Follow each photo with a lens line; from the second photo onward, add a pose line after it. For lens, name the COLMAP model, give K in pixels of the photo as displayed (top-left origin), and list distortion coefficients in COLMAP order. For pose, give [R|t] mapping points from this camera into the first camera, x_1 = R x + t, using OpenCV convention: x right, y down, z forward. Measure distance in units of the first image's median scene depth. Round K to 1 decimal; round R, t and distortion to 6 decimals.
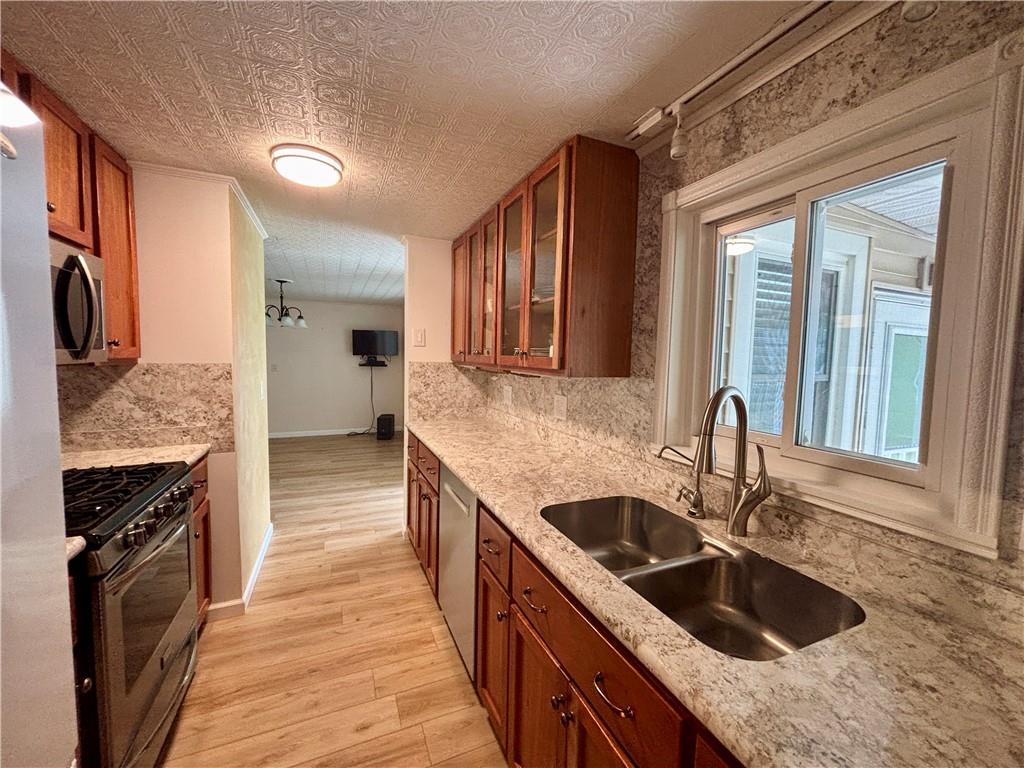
lens RADIAL K [[411.3, 0, 510.4], [0, 411.3, 383.5], [0, 0, 1]] dist [-0.000882, 0.000115]
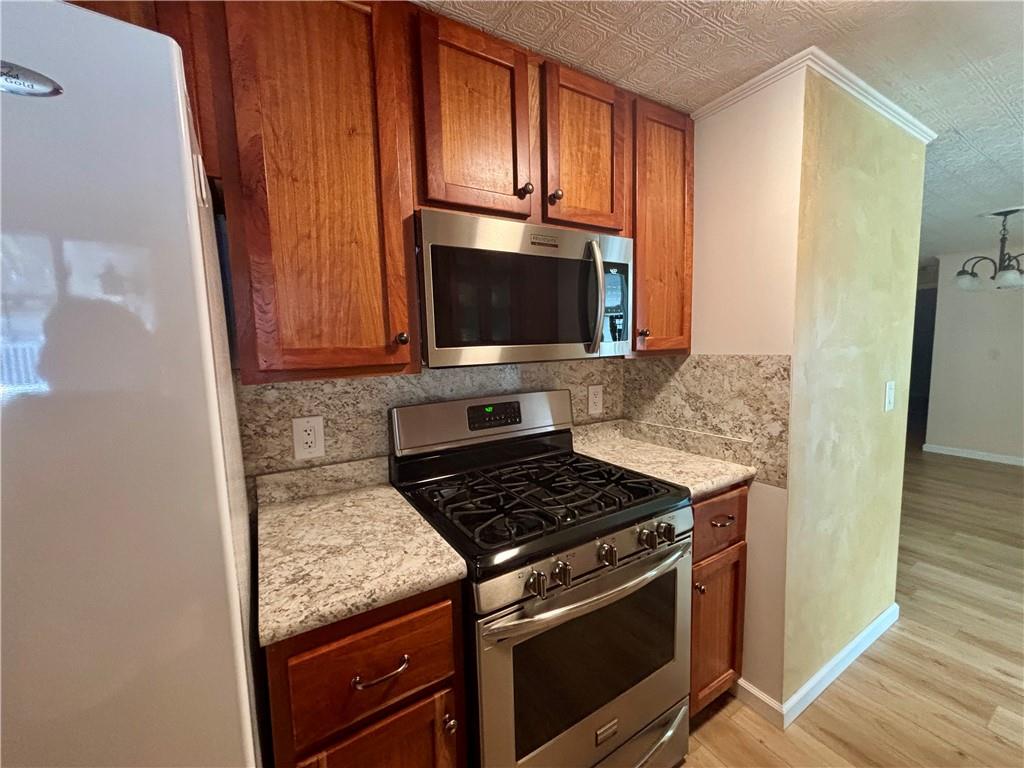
lens RADIAL K [[411.3, 0, 510.7], [0, 411.3, 384.0], [0, 0, 1]] dist [-0.000882, 0.000115]
pose [[0.136068, 0.078804, -0.987560, -0.099698], [-0.039046, 0.996483, 0.074136, -0.036229], [0.989930, 0.028473, 0.138667, 0.498081]]
